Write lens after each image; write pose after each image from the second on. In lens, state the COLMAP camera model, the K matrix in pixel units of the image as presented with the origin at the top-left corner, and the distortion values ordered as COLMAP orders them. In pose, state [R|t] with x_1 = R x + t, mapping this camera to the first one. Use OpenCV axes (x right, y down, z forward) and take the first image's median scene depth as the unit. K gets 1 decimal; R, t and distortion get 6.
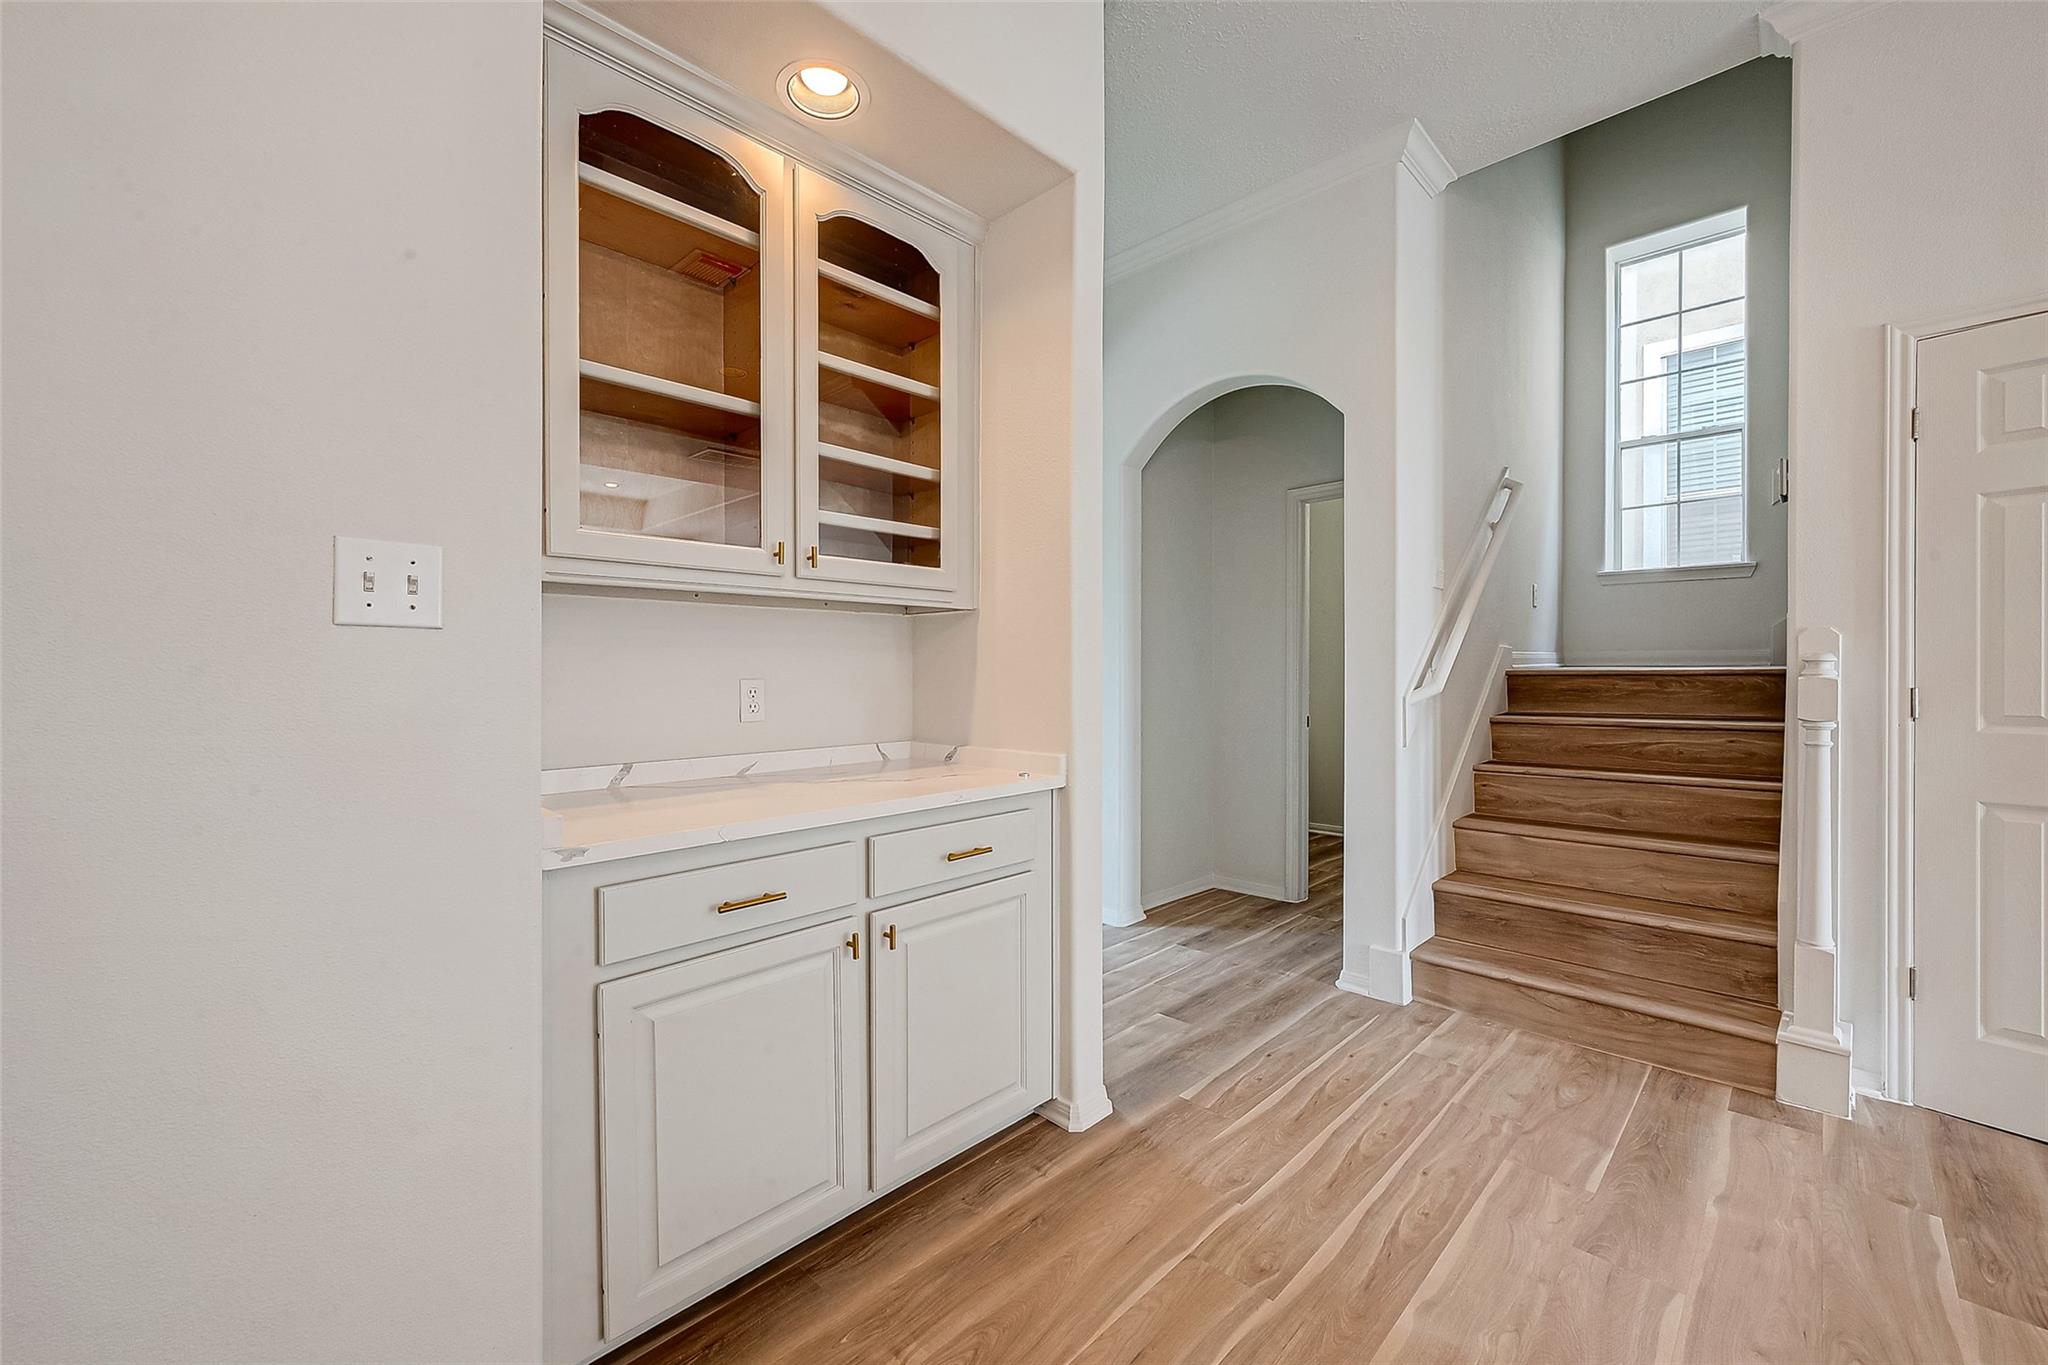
lens RADIAL K [[821.4, 0, 1025.4], [0, 821.4, 665.9], [0, 0, 1]] dist [-0.003964, 0.001165]
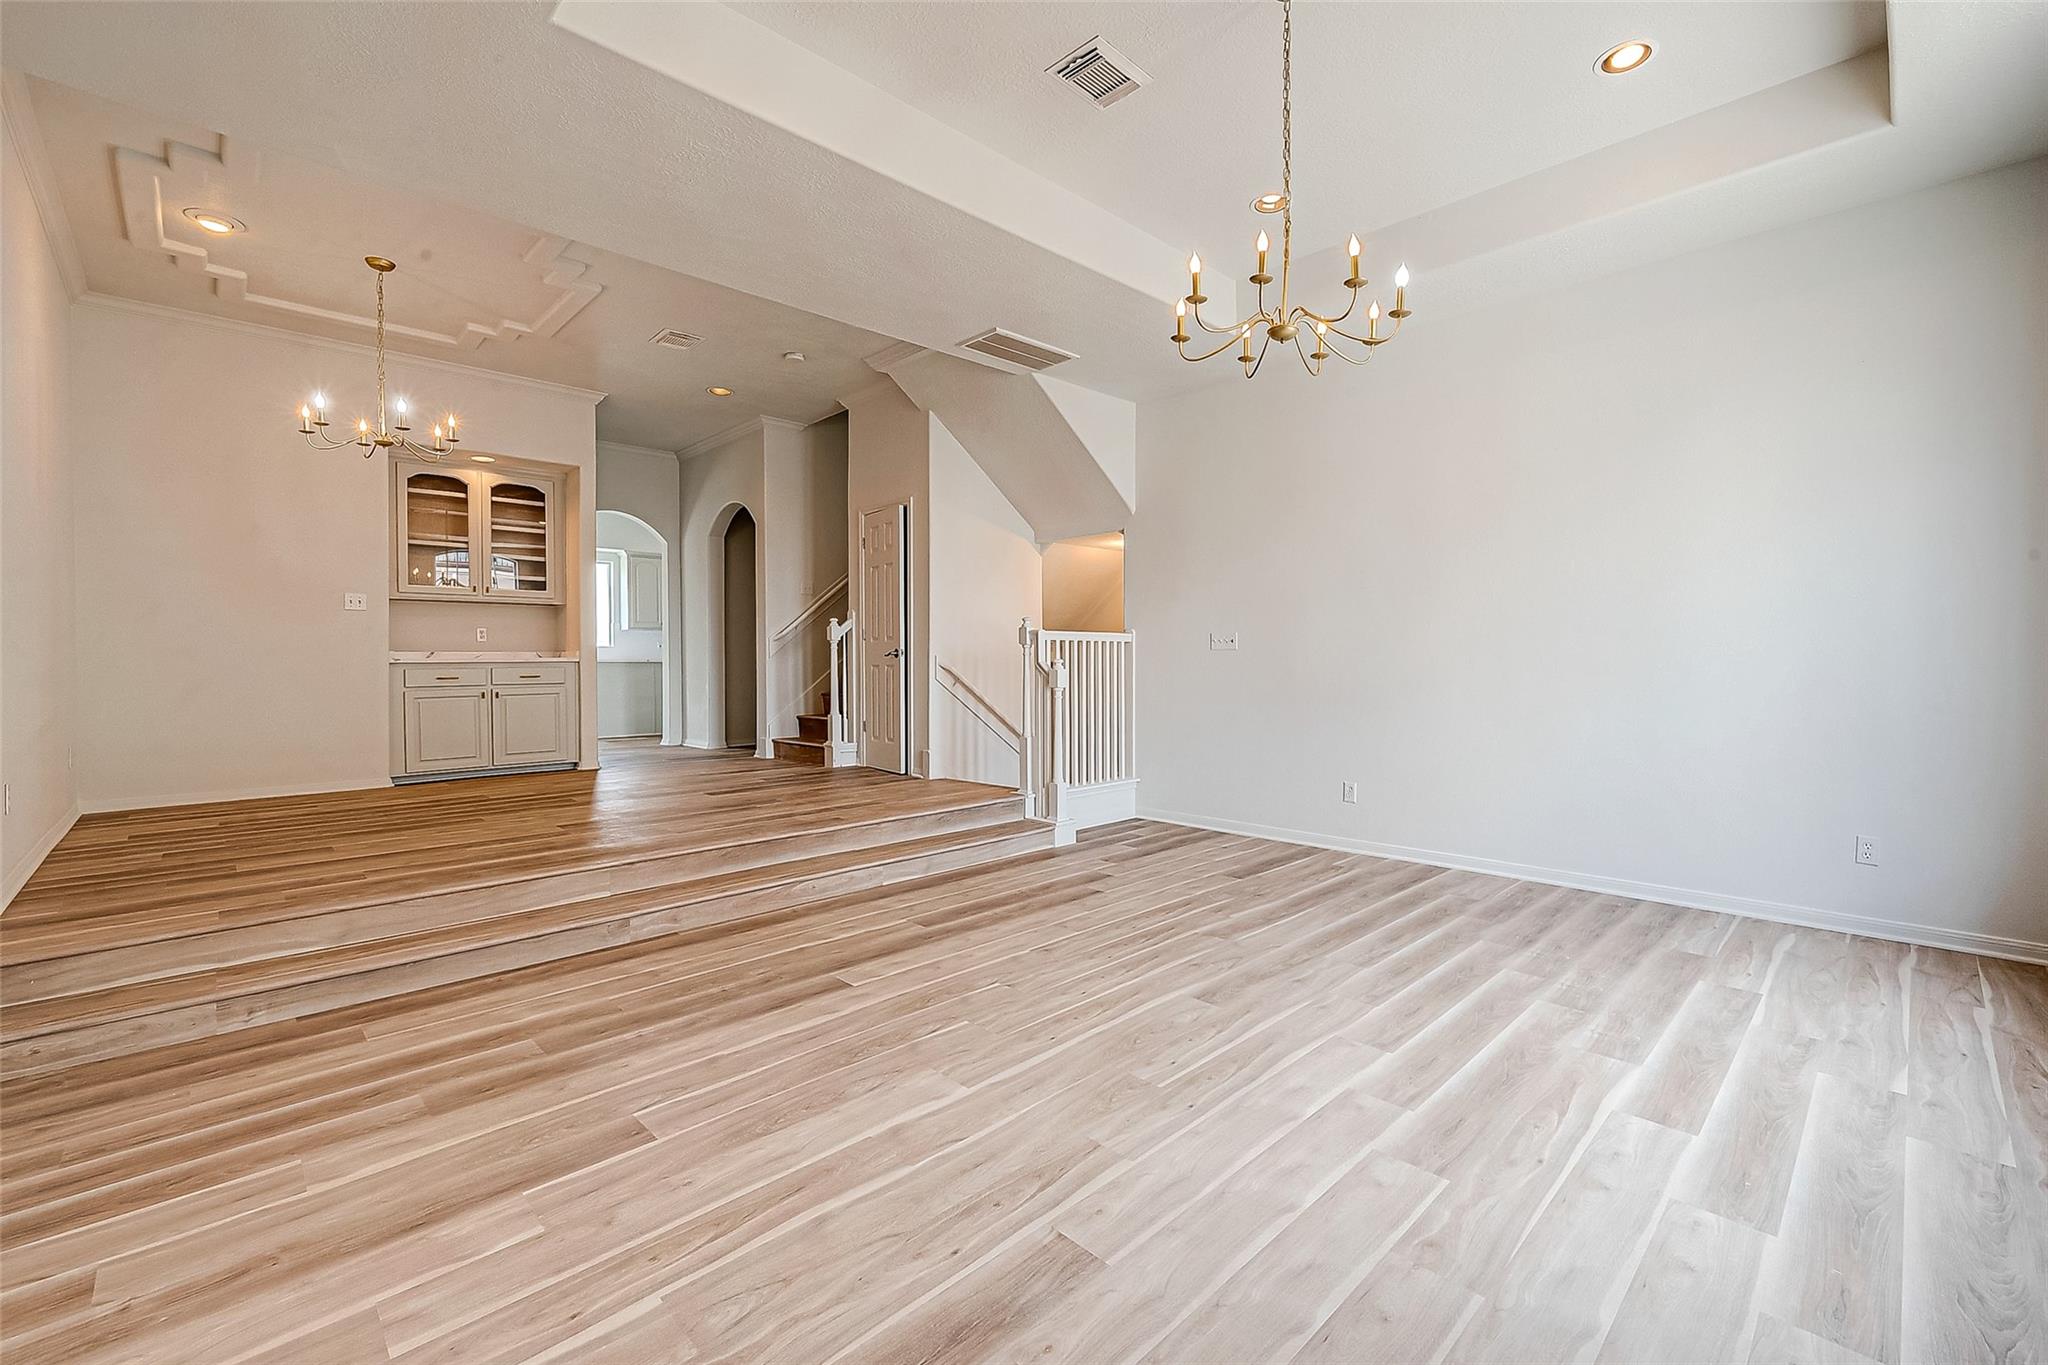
lens RADIAL K [[878.1, 0, 1087.8], [0, 878.1, 659.6], [0, 0, 1]] dist [-0.003126, 0.000977]
pose [[0.999960, -0.005814, 0.006835, 2.459673], [0.005793, 0.999978, 0.003093, 0.176693], [-0.006853, -0.003053, 0.999972, -2.944920]]
